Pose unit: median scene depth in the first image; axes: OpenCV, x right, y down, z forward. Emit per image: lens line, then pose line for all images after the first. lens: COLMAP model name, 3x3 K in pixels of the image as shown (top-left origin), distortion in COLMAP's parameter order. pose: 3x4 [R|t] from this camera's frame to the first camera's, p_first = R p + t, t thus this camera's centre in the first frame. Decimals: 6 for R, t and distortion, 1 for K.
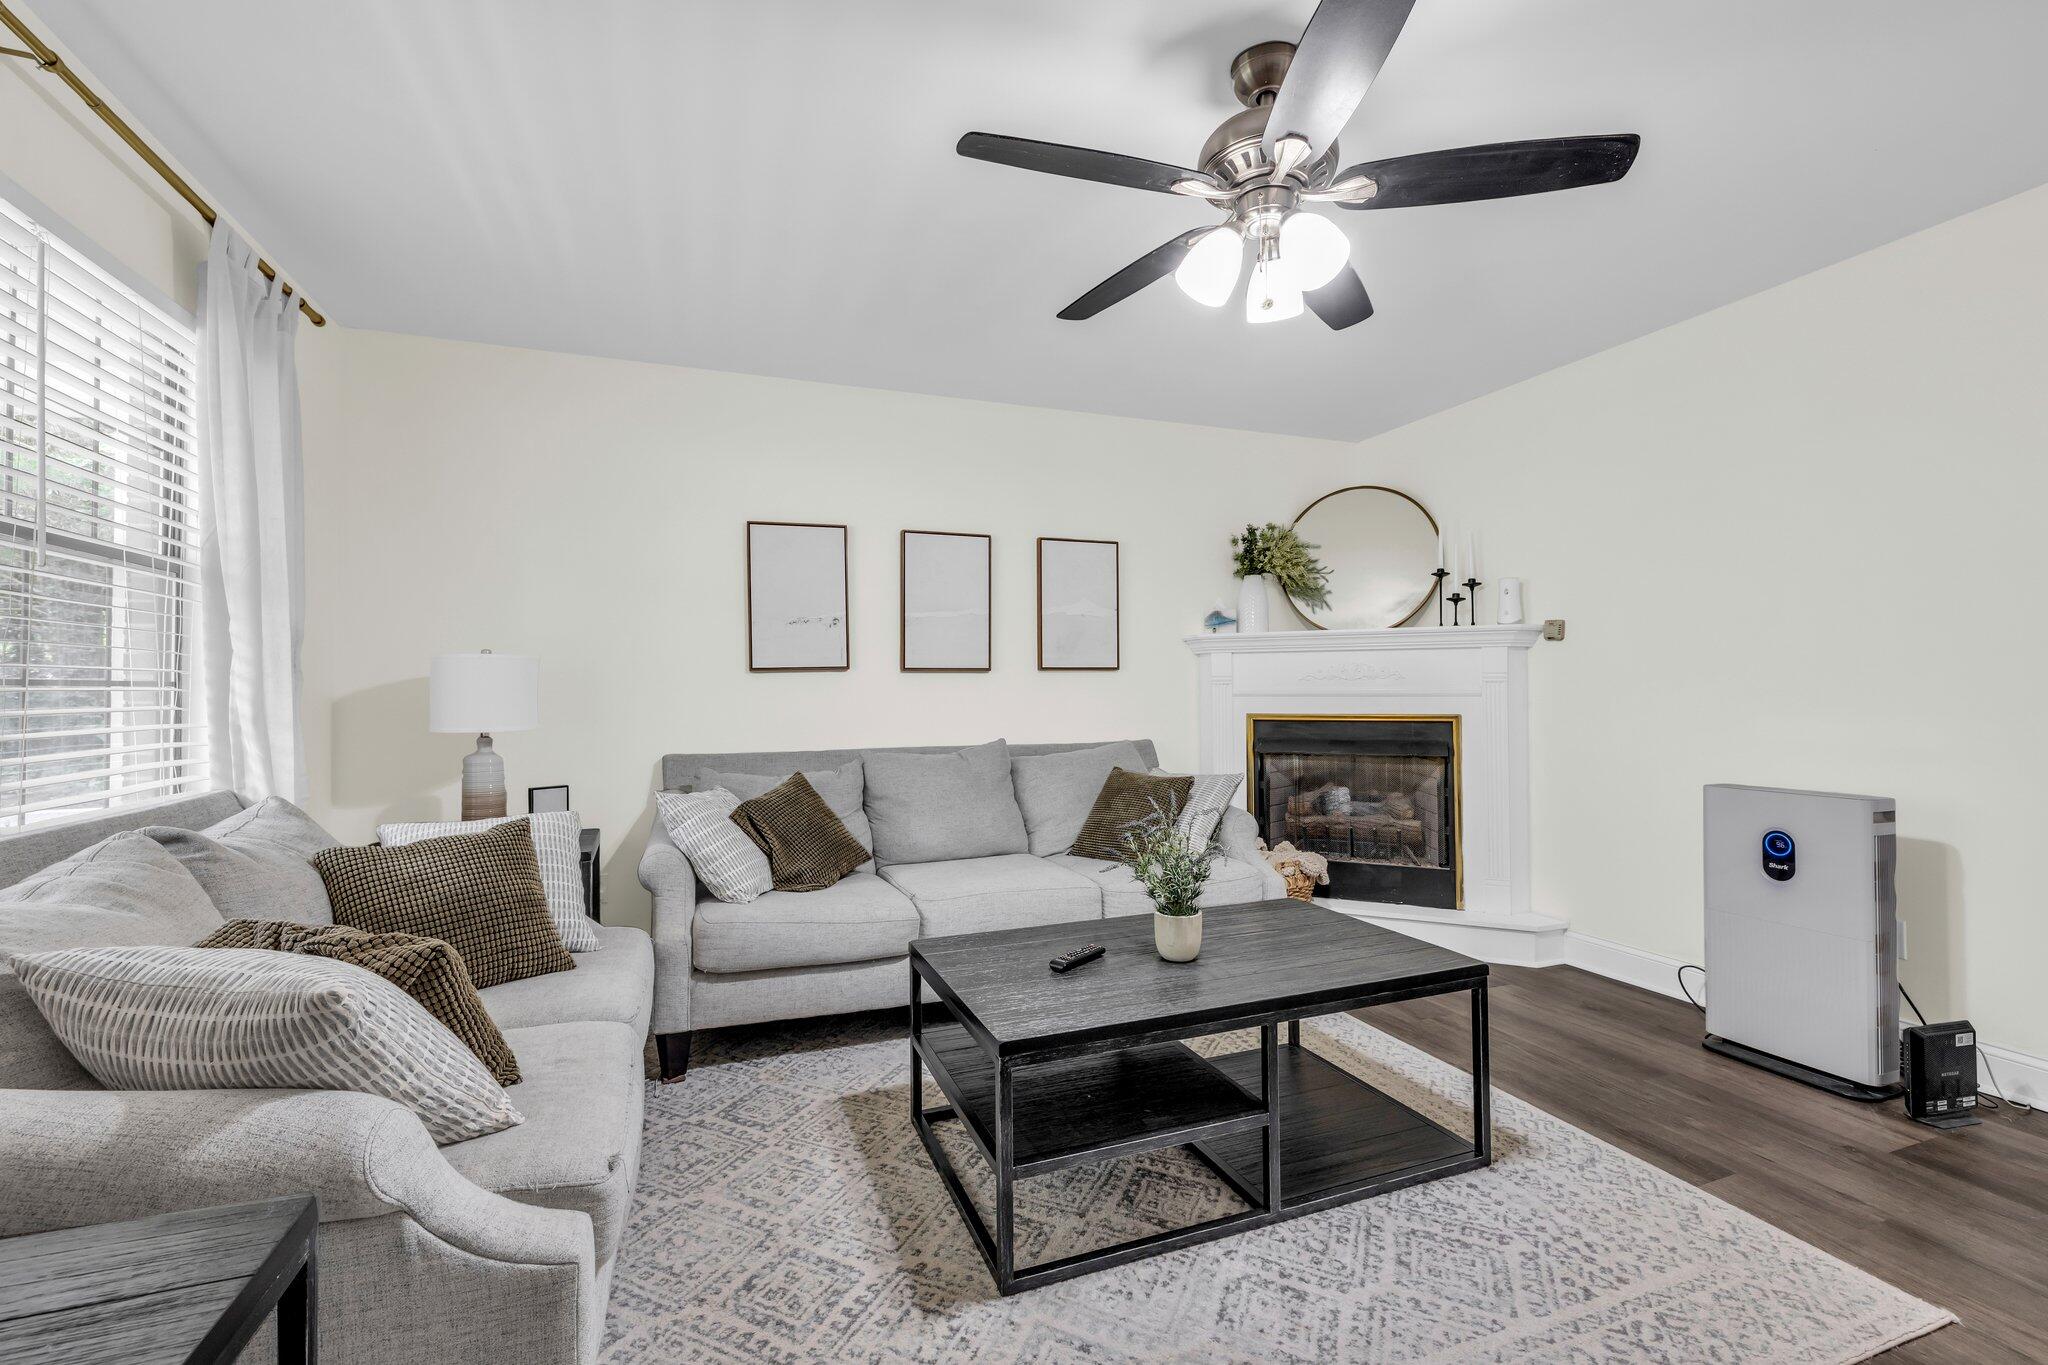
lens RADIAL K [[881.7, 0, 1017.4], [0, 881.7, 670.5], [0, 0, 1]] dist [-0.002100, 0.000497]
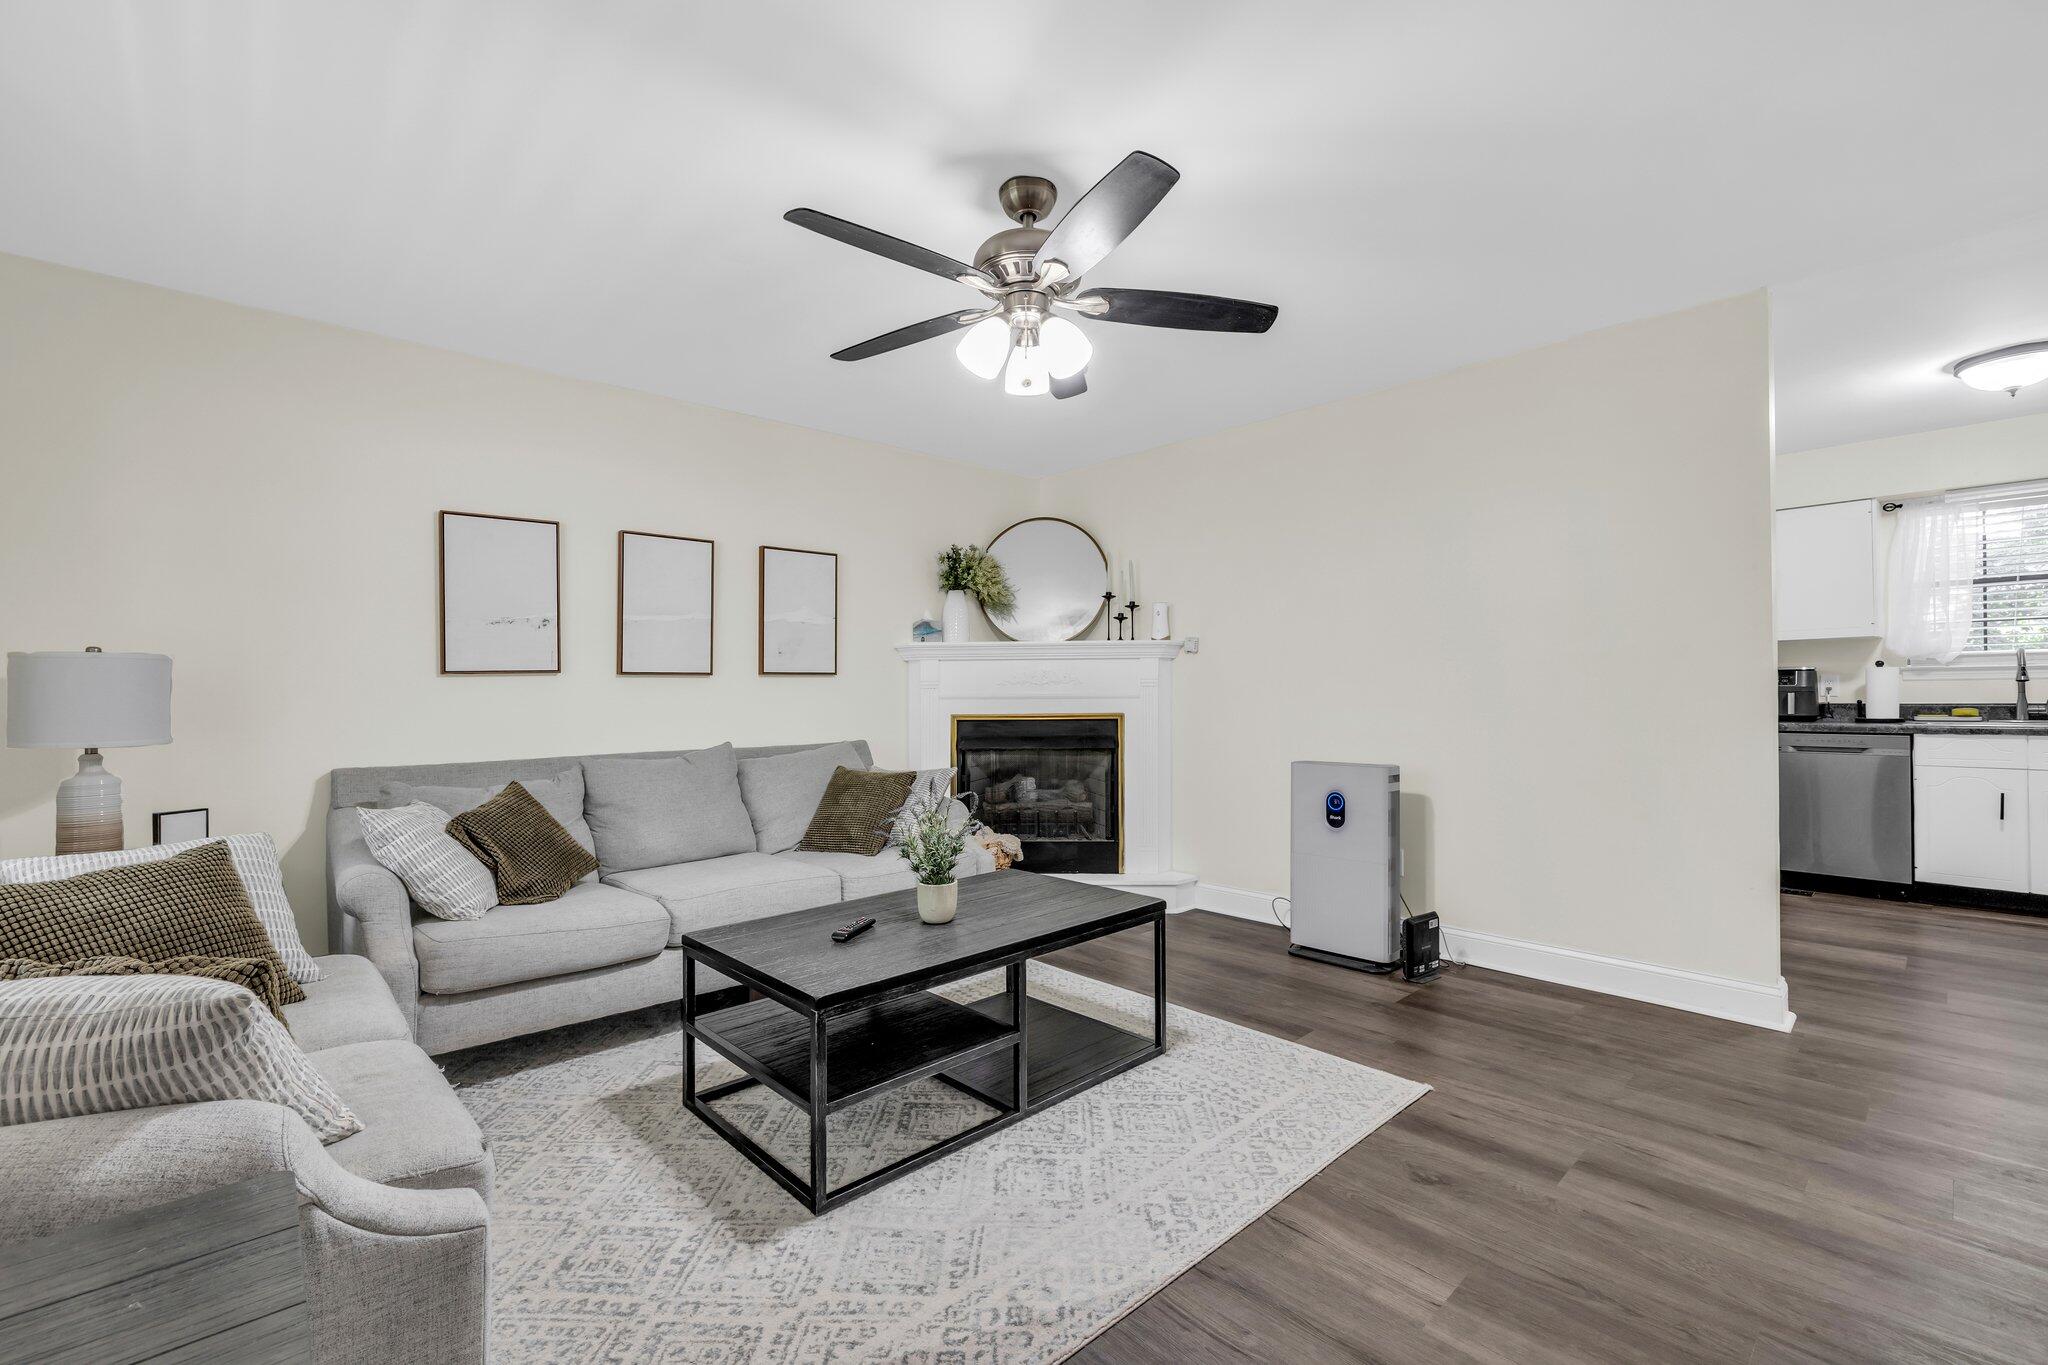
lens RADIAL K [[881.7, 0, 1027.4], [0, 881.7, 688.4], [0, 0, 1]] dist [-0.002100, 0.000497]
pose [[0.922572, -0.000754, 0.385825, -0.161067], [-0.005296, 0.999879, 0.014619, -0.002377], [-0.385789, -0.015530, 0.922456, -0.128424]]
